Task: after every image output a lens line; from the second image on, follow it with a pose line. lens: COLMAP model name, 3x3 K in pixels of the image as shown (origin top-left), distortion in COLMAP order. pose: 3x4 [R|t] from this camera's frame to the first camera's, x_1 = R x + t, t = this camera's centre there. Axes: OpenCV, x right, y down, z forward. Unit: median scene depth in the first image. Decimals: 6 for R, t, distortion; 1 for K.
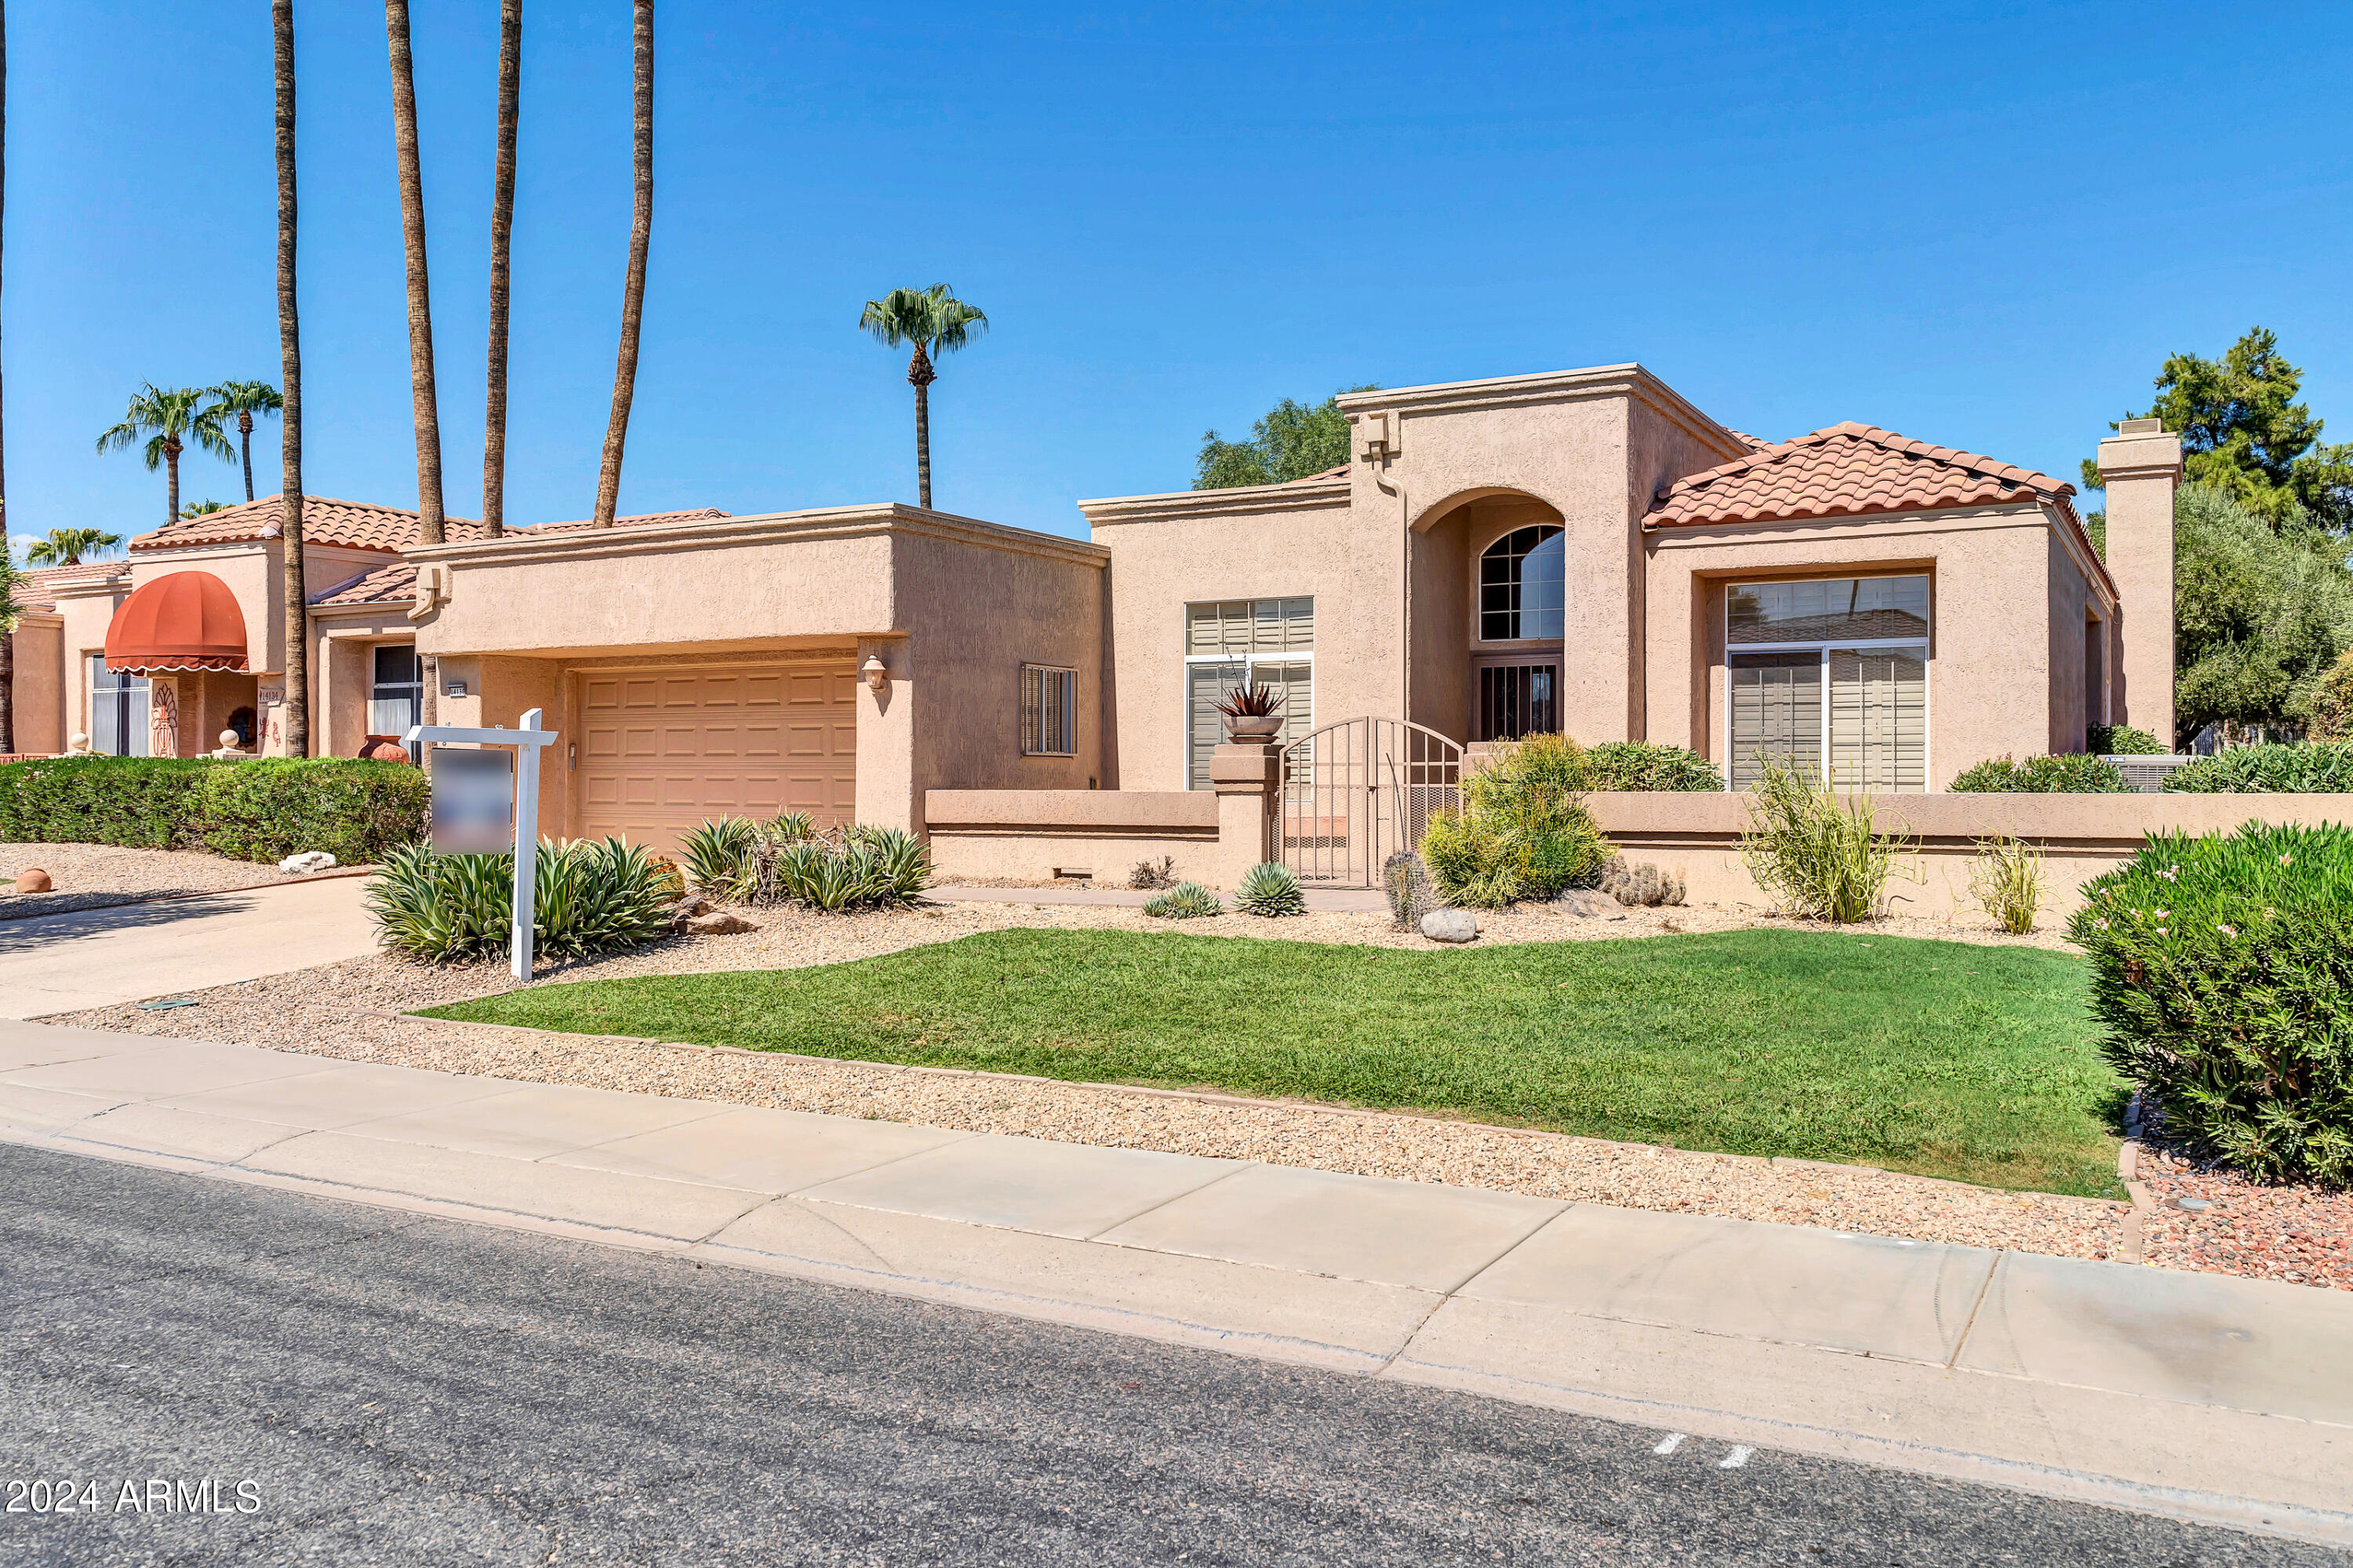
lens RADIAL K [[1830.1, 0, 1163.3], [0, 1830.1, 788.2], [0, 0, 1]] dist [-0.007829, -0.000753]
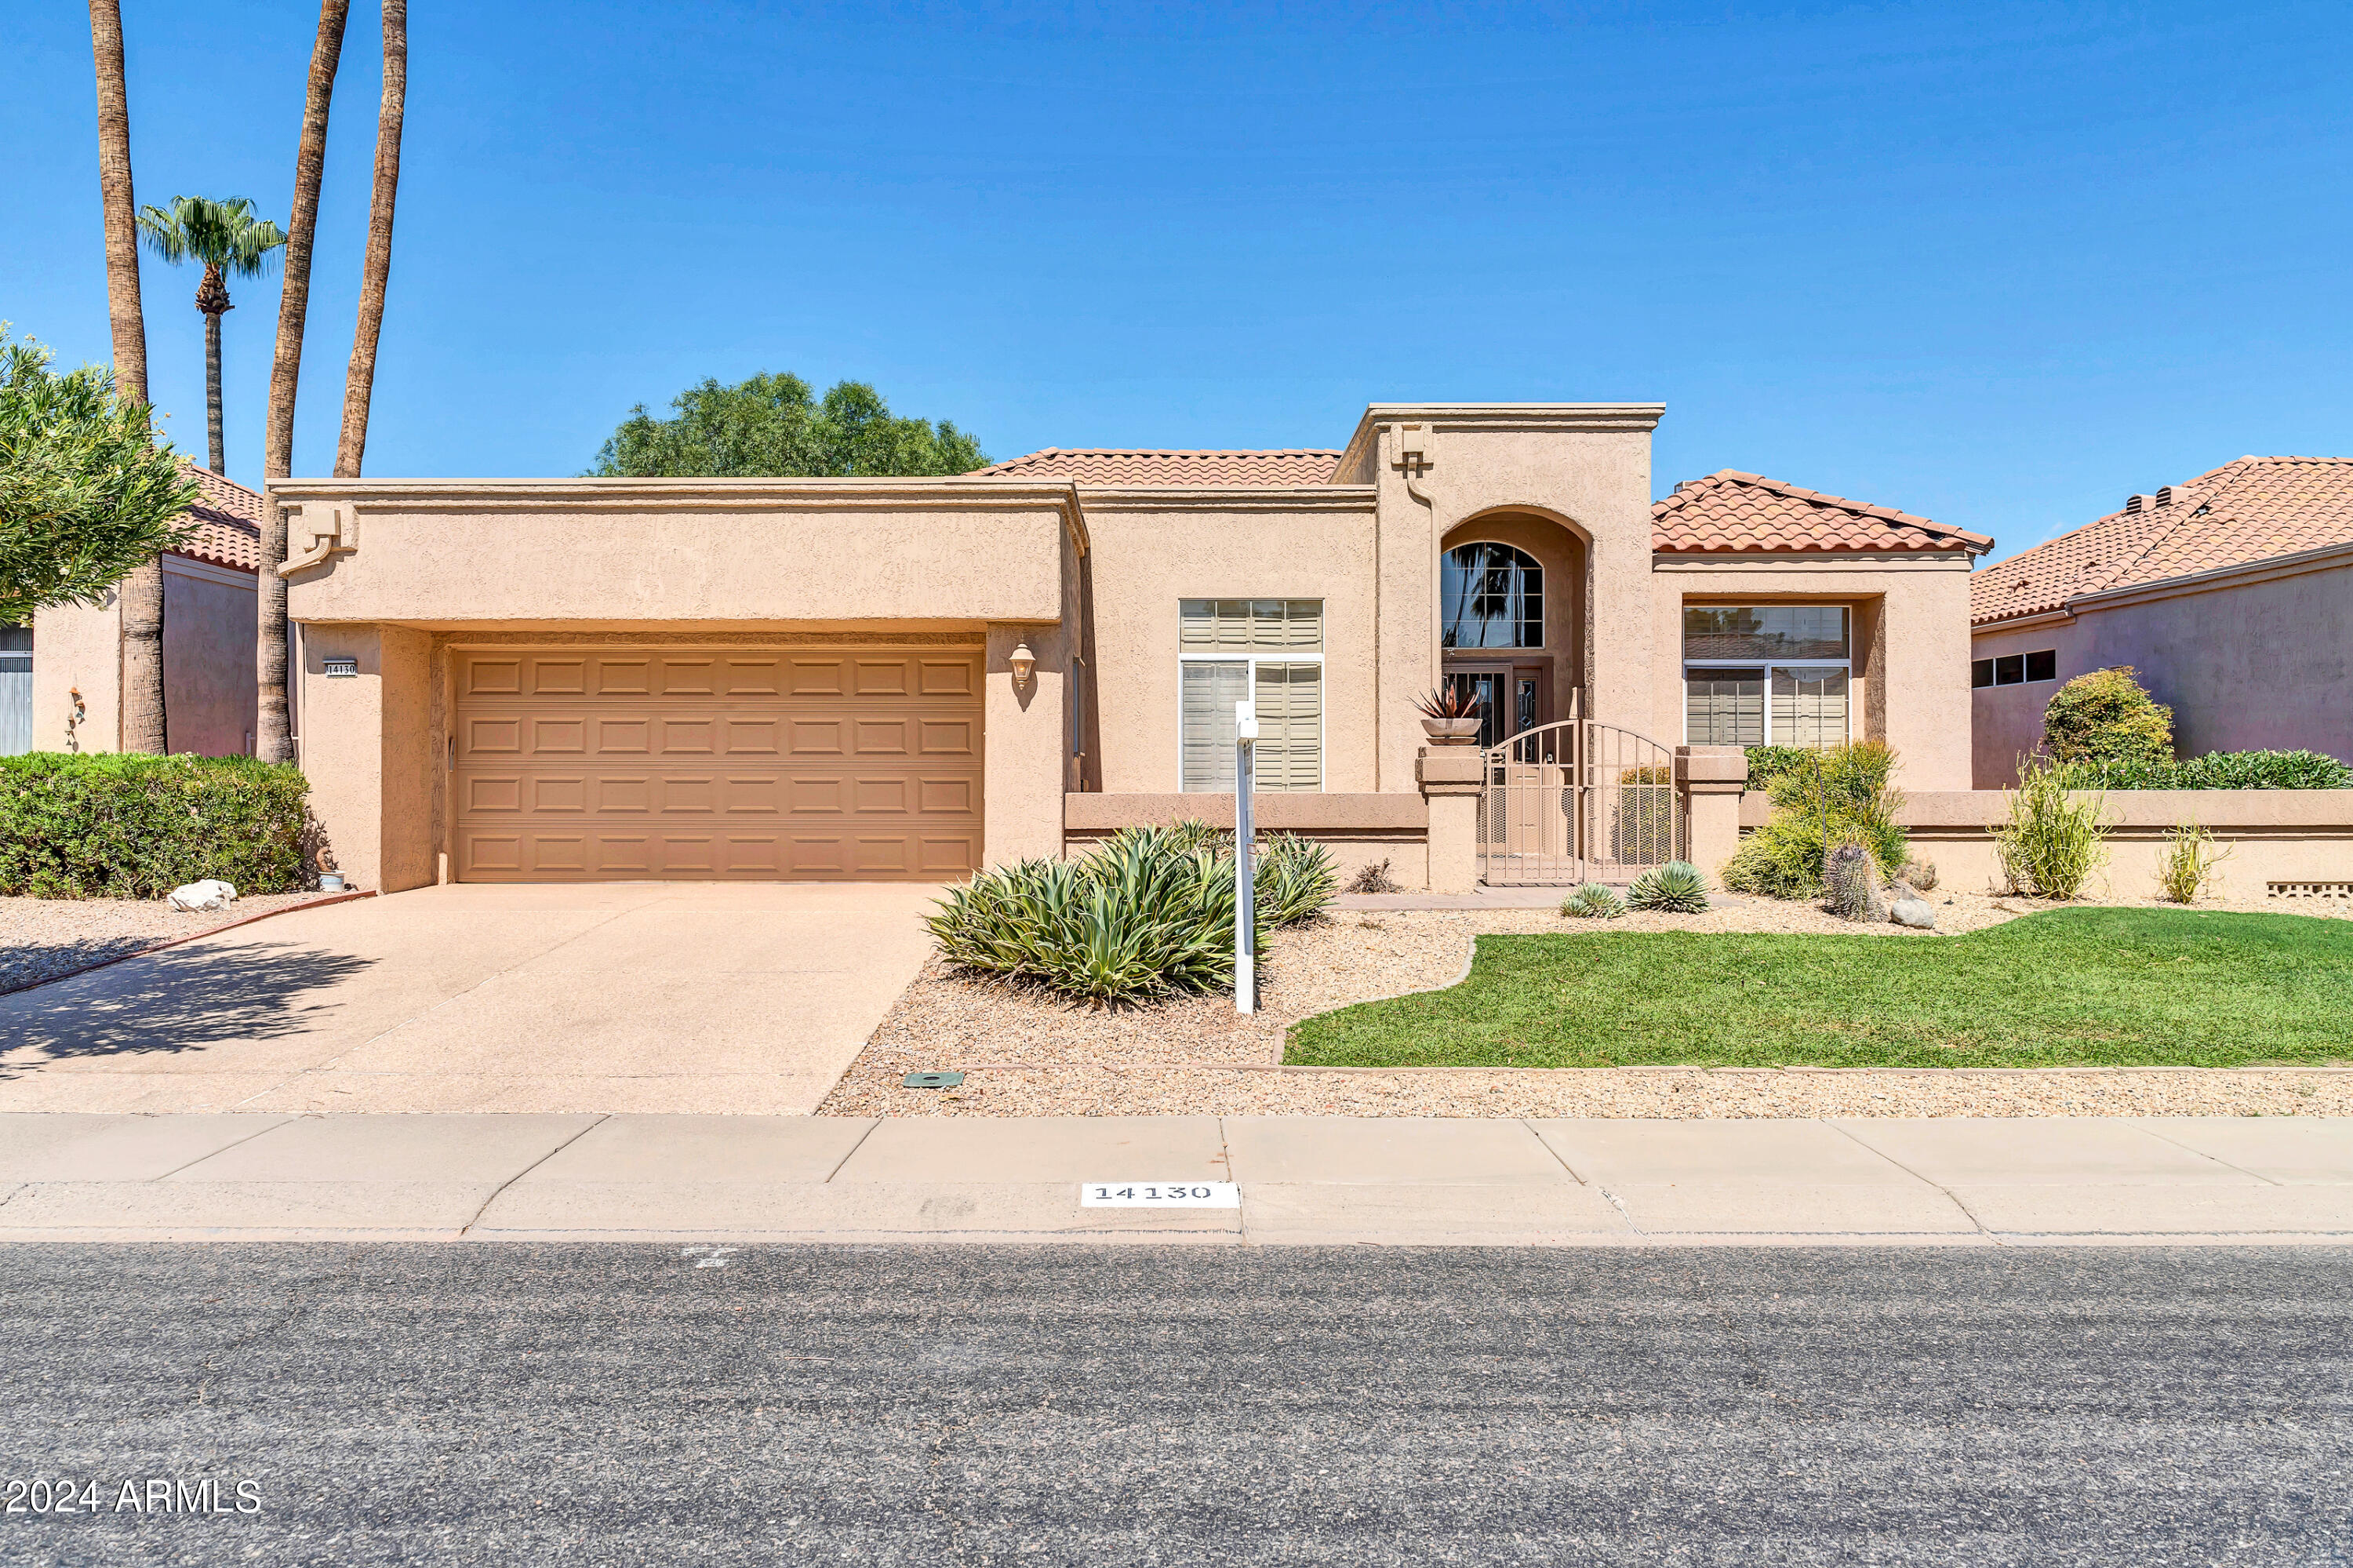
lens RADIAL K [[1830.1, 0, 1168.0], [0, 1830.1, 772.6], [0, 0, 1]] dist [-0.007829, -0.000753]
pose [[0.874019, -0.000196, 0.485892, -0.504449], [0.004388, 0.999962, -0.007491, -0.001998], [-0.485872, 0.008679, 0.873987, 0.168914]]
